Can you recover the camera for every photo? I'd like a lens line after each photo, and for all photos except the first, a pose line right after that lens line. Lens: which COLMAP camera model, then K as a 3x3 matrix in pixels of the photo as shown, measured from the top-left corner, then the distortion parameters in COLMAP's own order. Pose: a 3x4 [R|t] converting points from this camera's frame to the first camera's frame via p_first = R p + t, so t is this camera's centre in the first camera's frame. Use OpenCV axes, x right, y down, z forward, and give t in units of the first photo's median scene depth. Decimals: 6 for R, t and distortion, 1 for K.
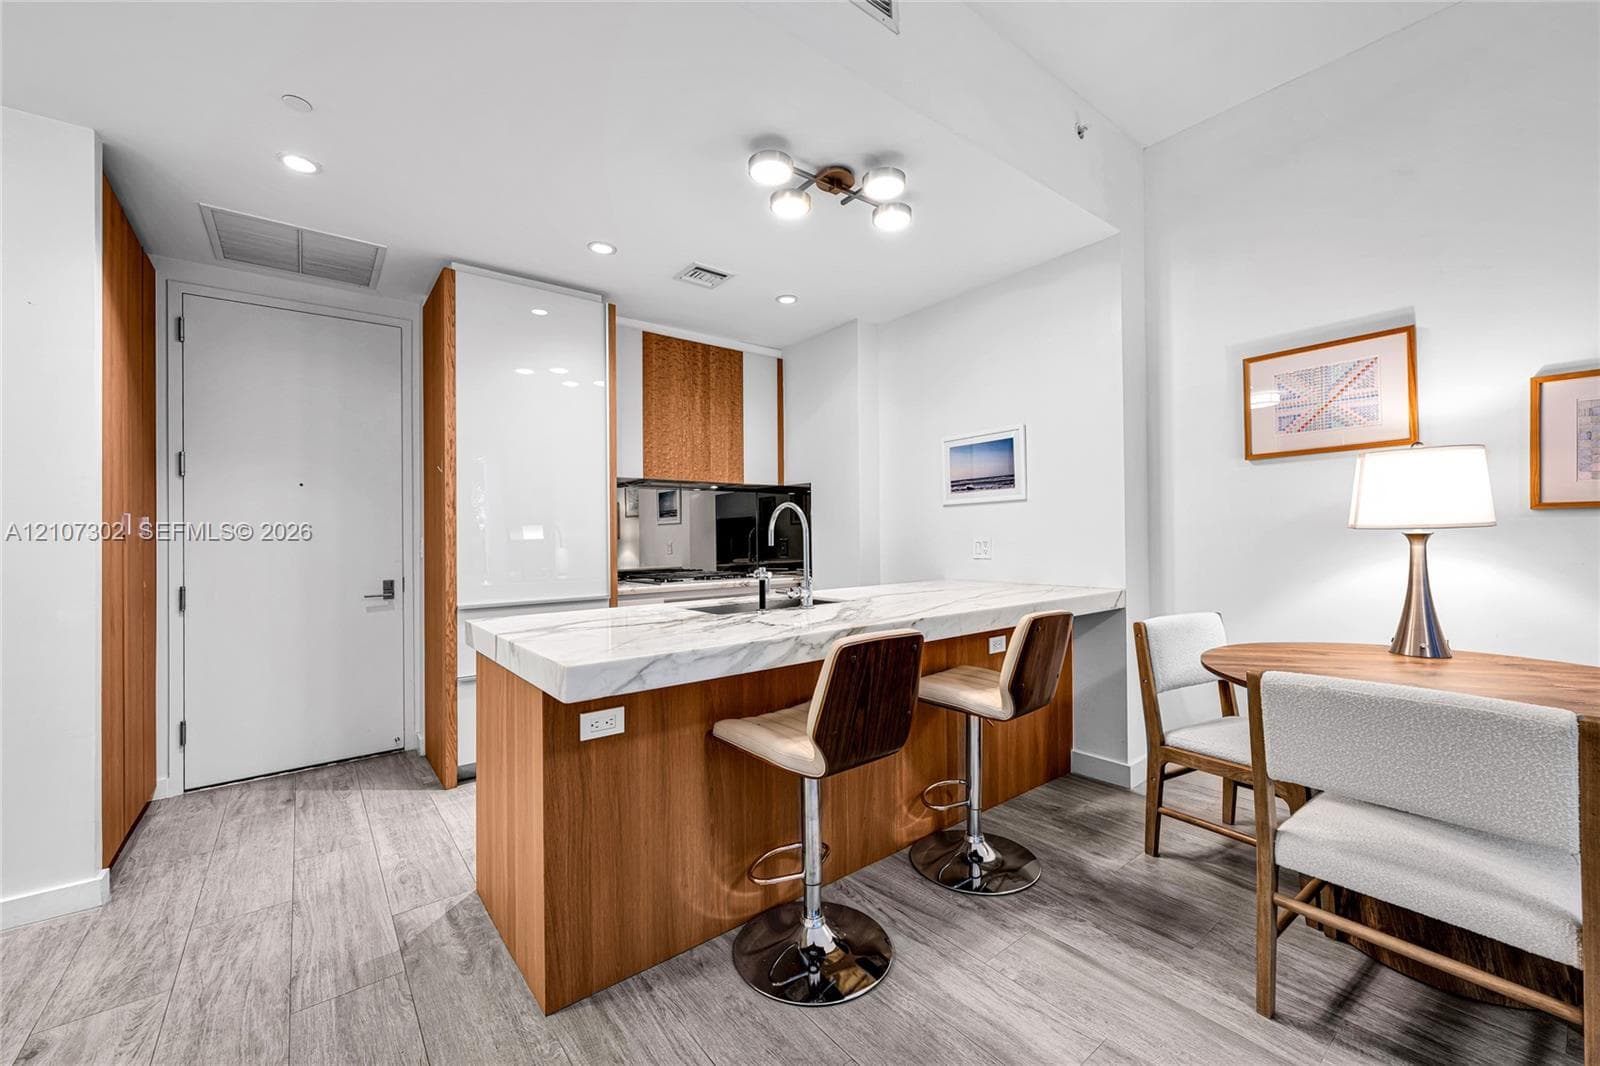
lens RADIAL K [[637.6, 0, 801.9], [0, 637.6, 531.7], [0, 0, 1]] dist [0.000429, 0.000325]
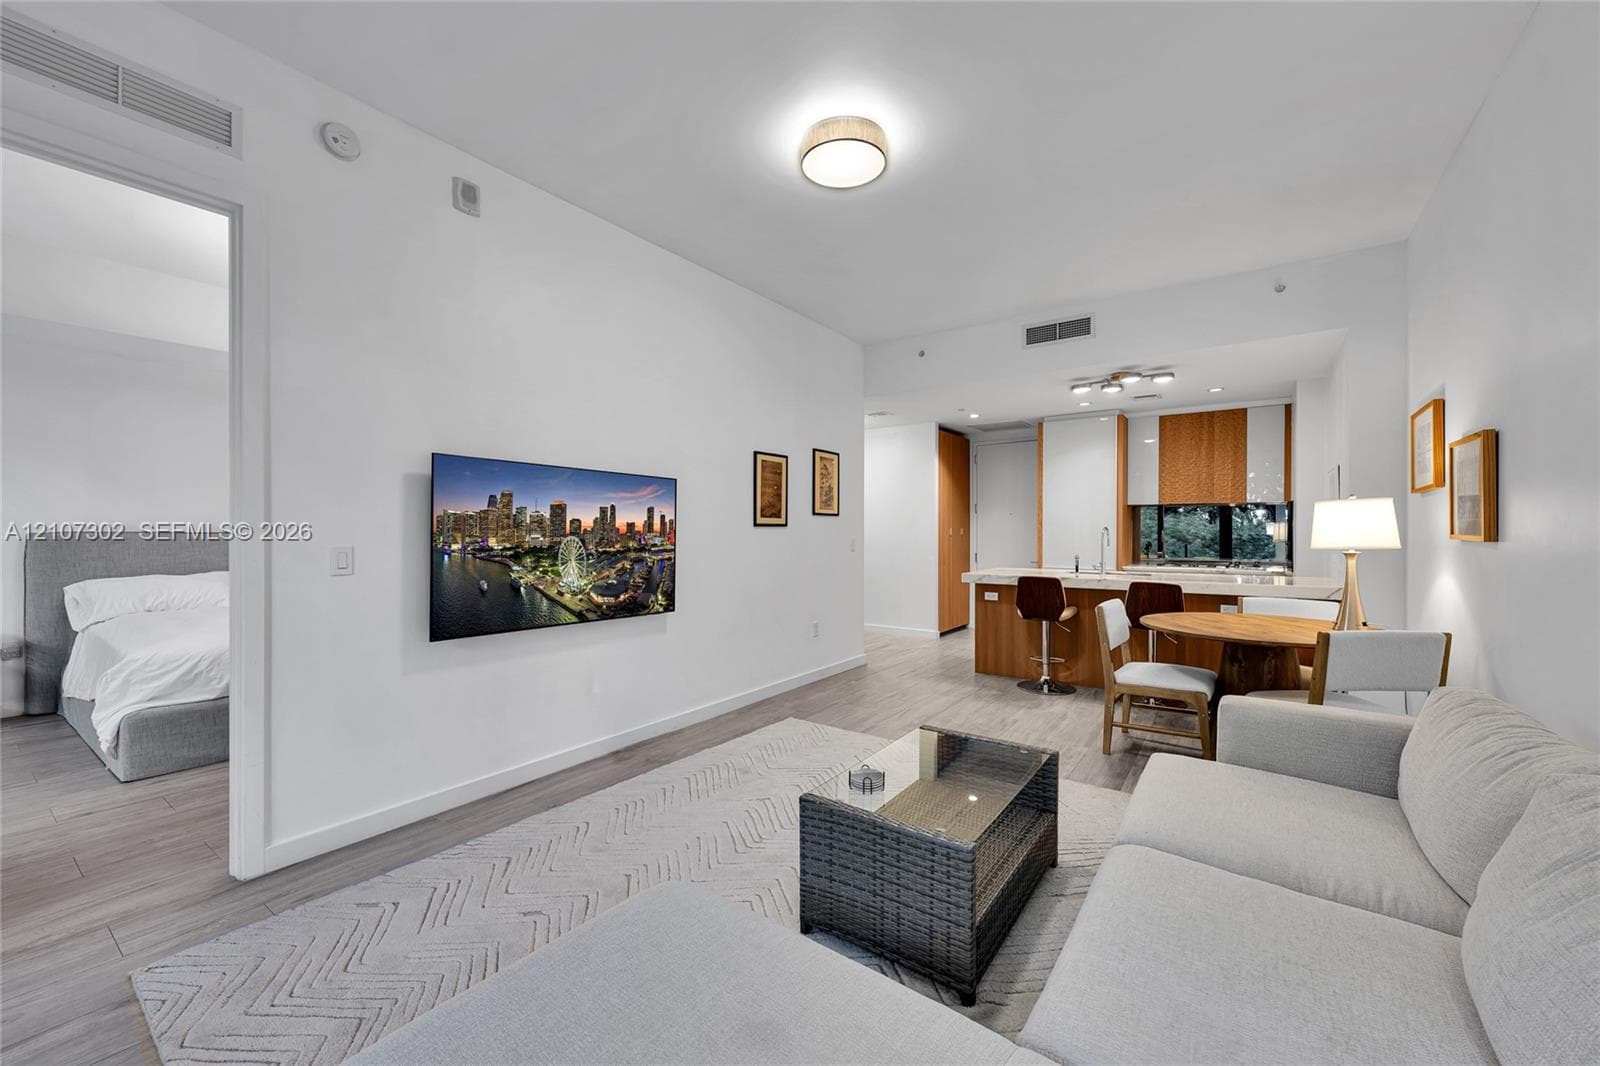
lens RADIAL K [[637.6, 0, 786.1], [0, 637.6, 536.5], [0, 0, 1]] dist [0.000429, 0.000325]
pose [[0.269117, 0.021596, -0.962865, 1.735314], [0.005544, 0.999697, 0.023971, -0.068671], [0.963091, -0.011789, 0.268916, -0.626756]]
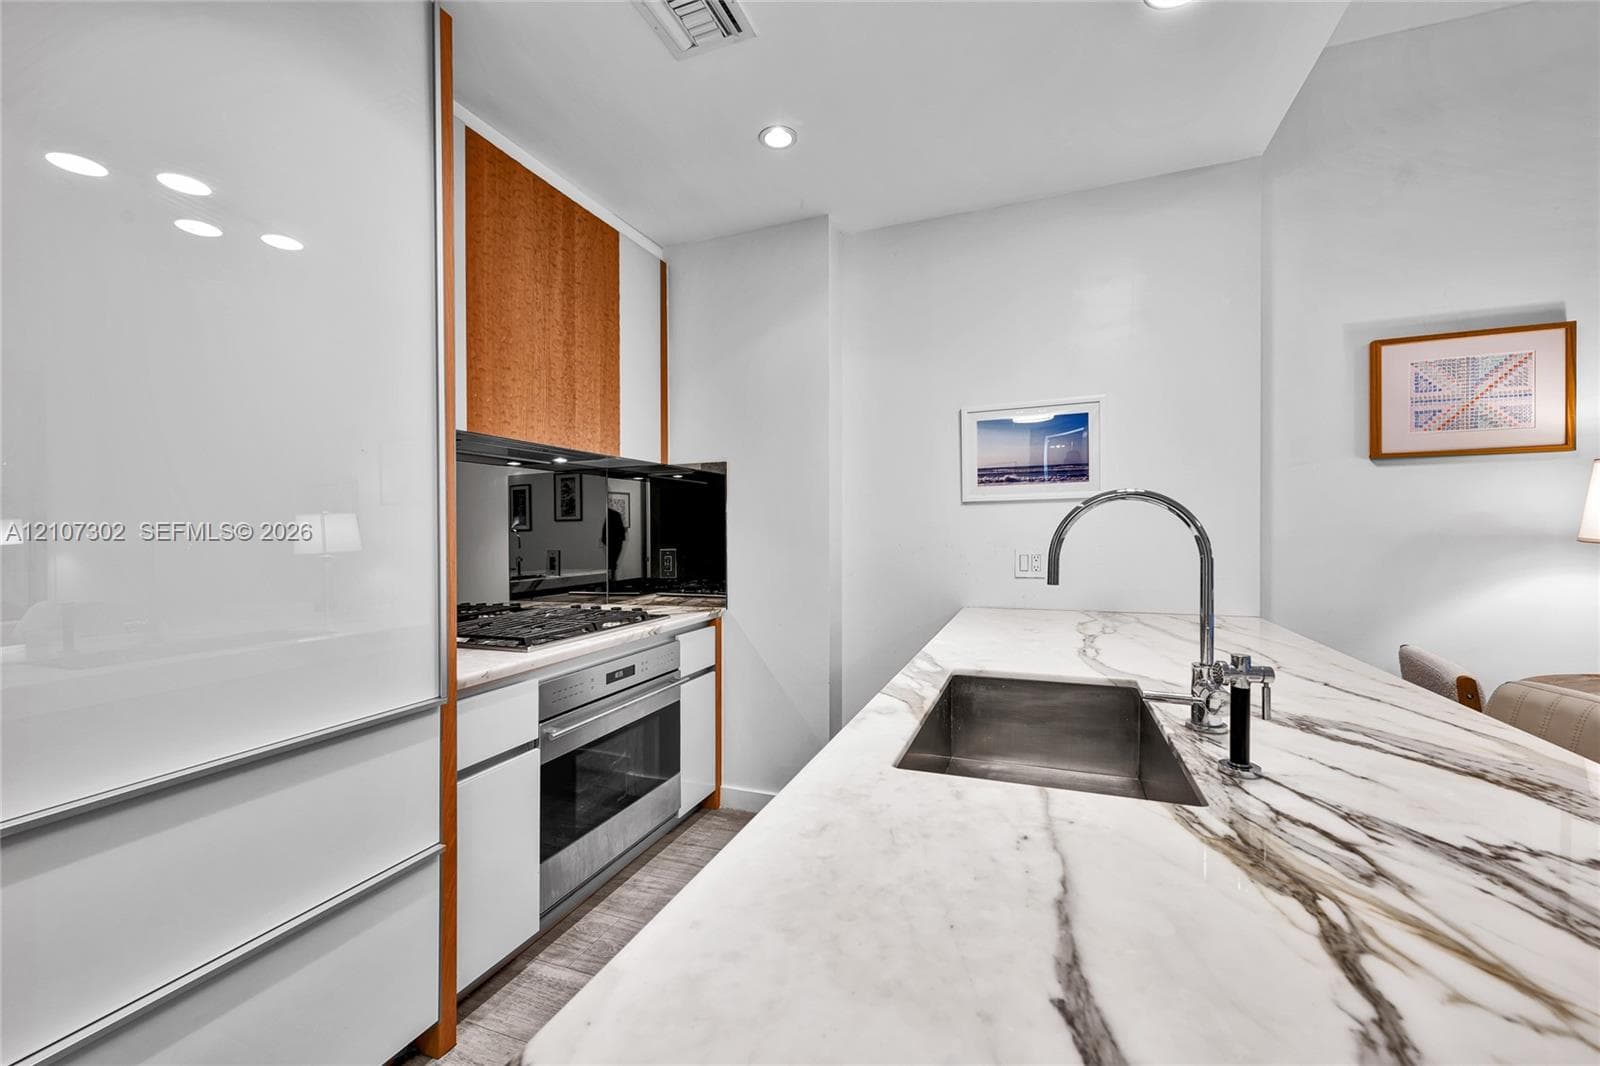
lens RADIAL K [[637.6, 0, 798.4], [0, 637.6, 531.3], [0, 0, 1]] dist [0.000429, 0.000325]
pose [[0.861645, 0.004222, 0.507494, -0.433271], [-0.006532, 0.999975, 0.002770, -0.014846], [-0.507469, -0.005702, 0.861651, 0.708808]]
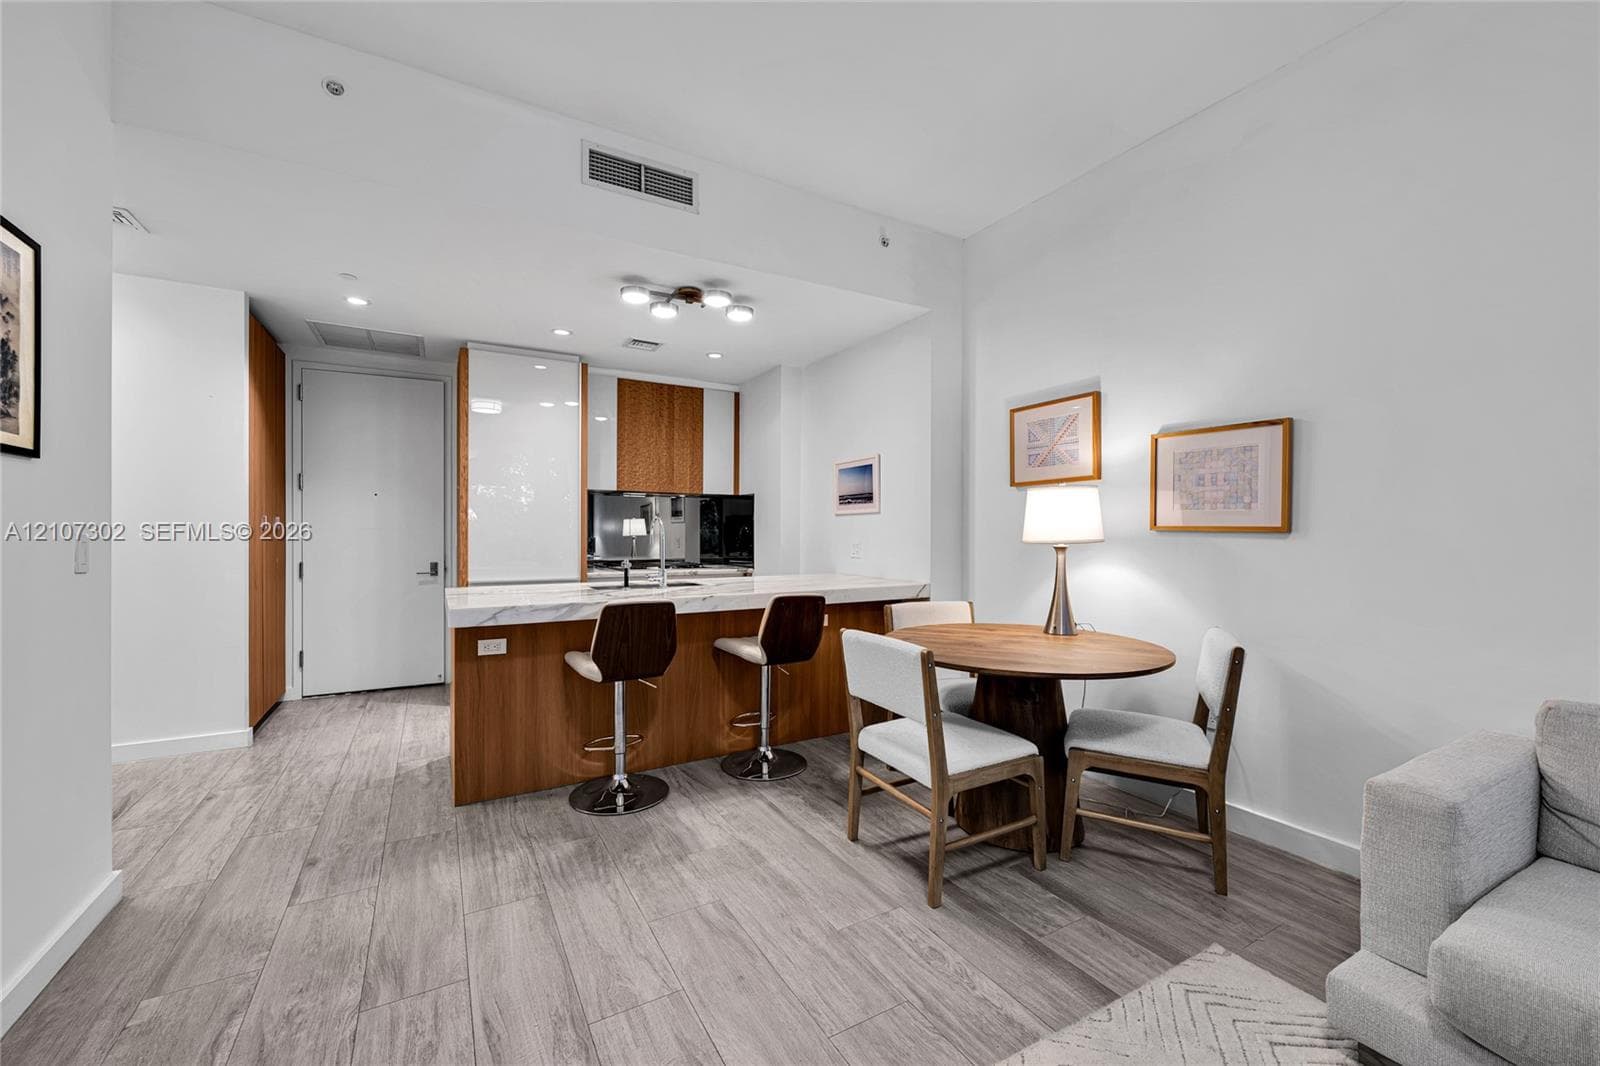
lens RADIAL K [[637.6, 0, 800.6], [0, 637.6, 535.1], [0, 0, 1]] dist [0.000429, 0.000325]
pose [[0.988939, 0.019239, -0.147067, 0.502143], [-0.017029, 0.999723, 0.016266, -0.029907], [0.147339, -0.013581, 0.988993, -0.384477]]
